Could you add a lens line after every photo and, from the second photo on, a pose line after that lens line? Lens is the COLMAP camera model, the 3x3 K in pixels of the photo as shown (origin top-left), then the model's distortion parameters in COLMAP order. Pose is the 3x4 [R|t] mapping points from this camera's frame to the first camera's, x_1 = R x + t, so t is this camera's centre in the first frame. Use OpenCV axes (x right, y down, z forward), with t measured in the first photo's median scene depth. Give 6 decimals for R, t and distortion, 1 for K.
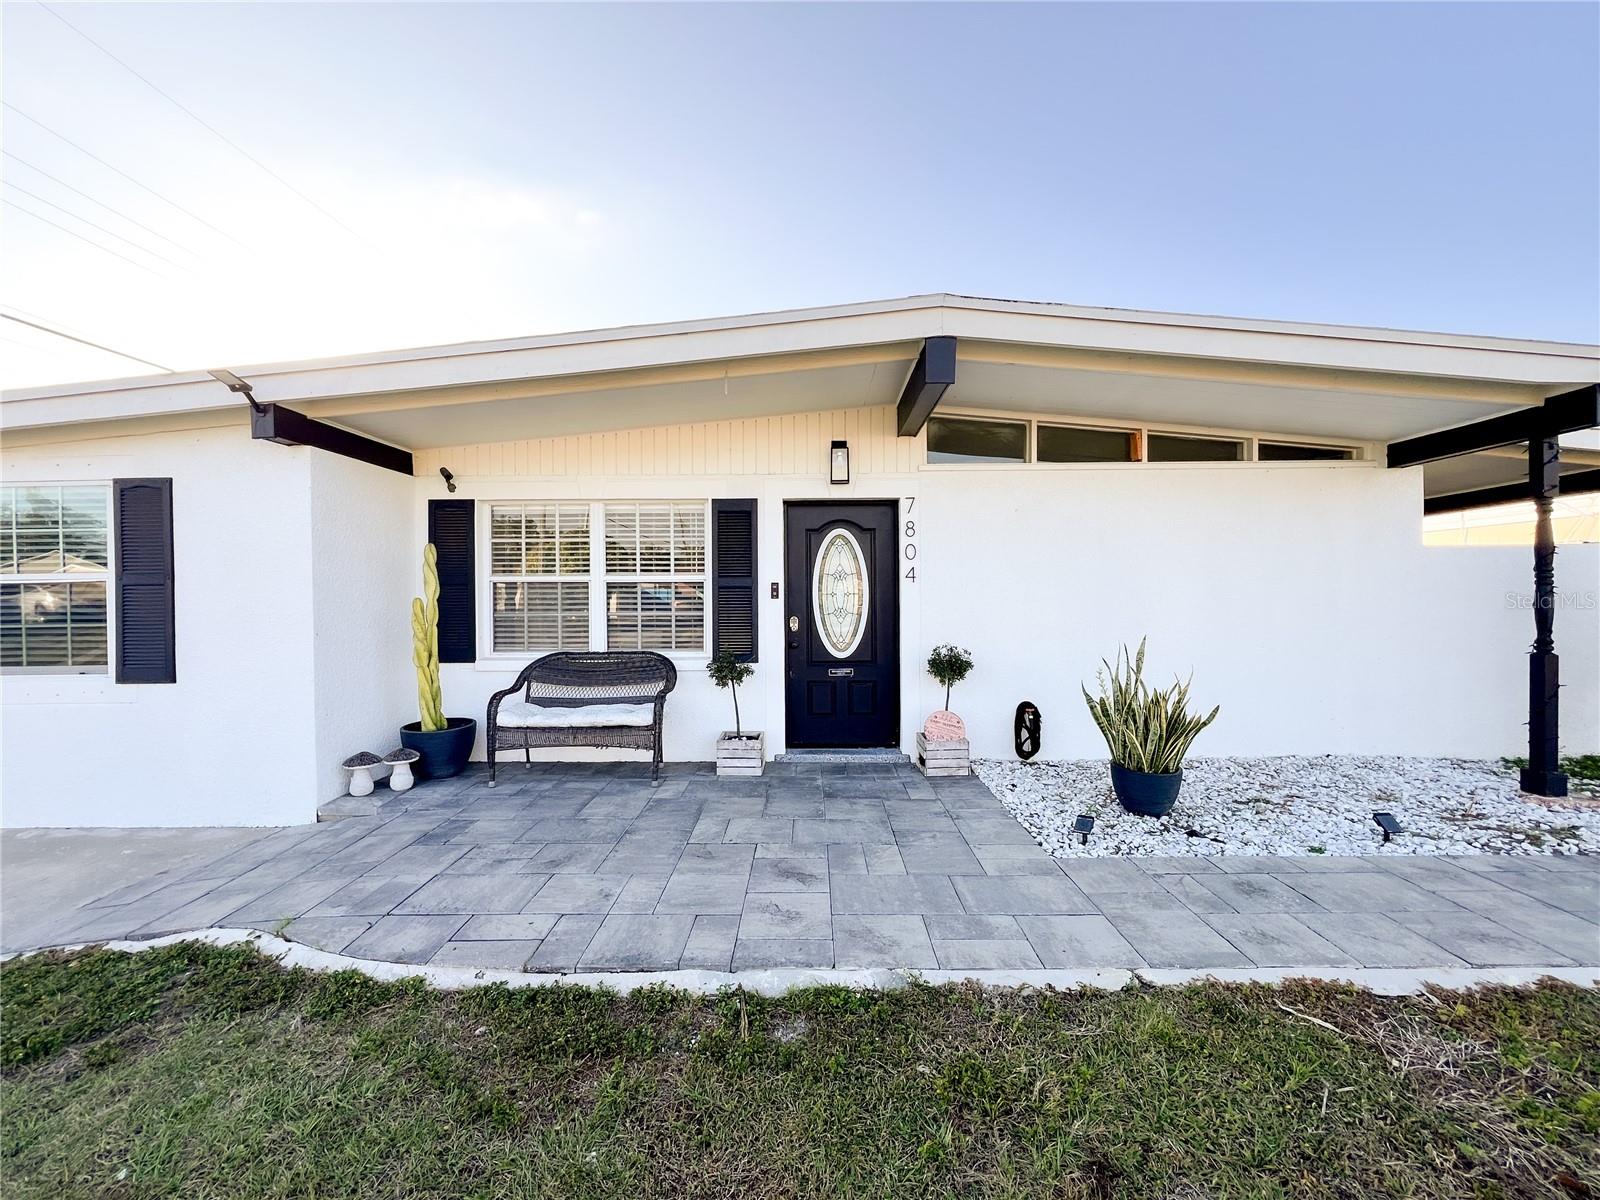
lens RADIAL K [[642.8, 0, 800.0], [0, 642.8, 600.0], [0, 0, 1]] dist [-0.001306, 0.000132]
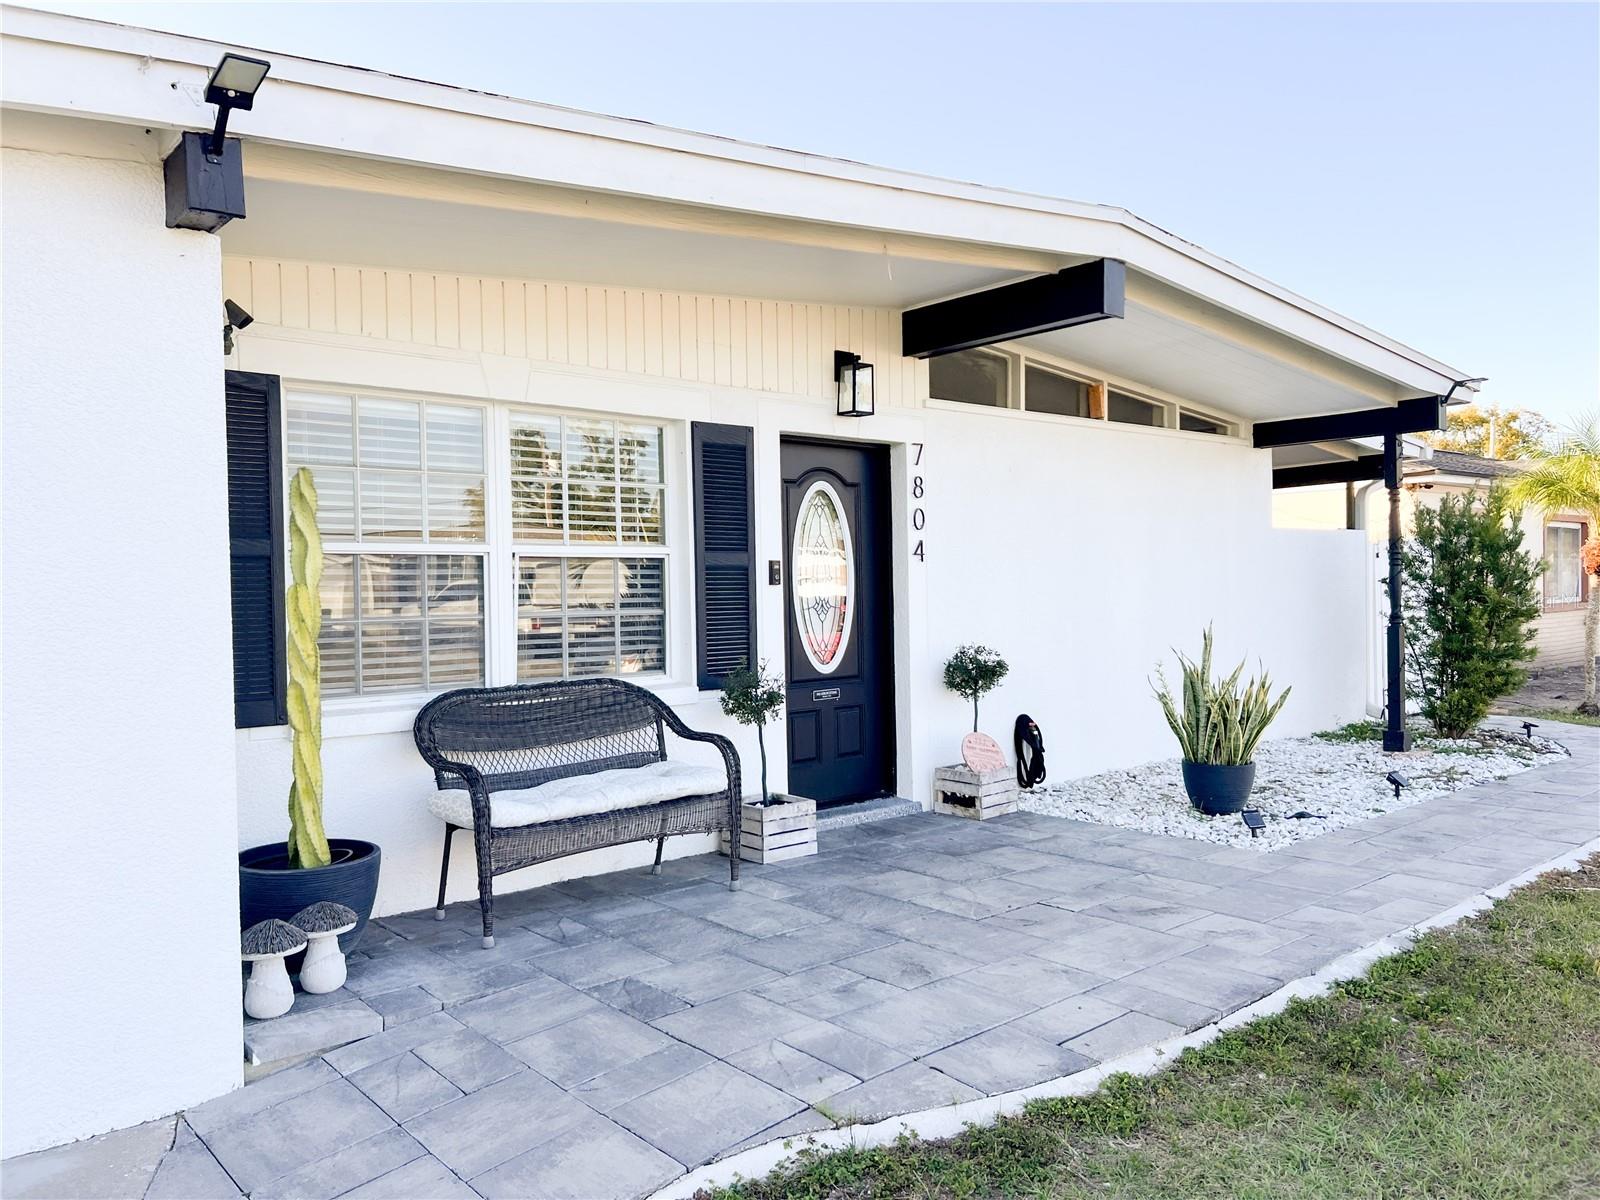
lens RADIAL K [[1202.7, 0, 800.0], [0, 1202.7, 600.0], [0, 0, 1]] dist [0.074644, -0.103745]
pose [[0.742644, -0.014140, 0.669537, -0.843947], [0.019312, 0.999813, -0.000305, 0.013857], [-0.669408, 0.013157, 0.742779, 0.088821]]
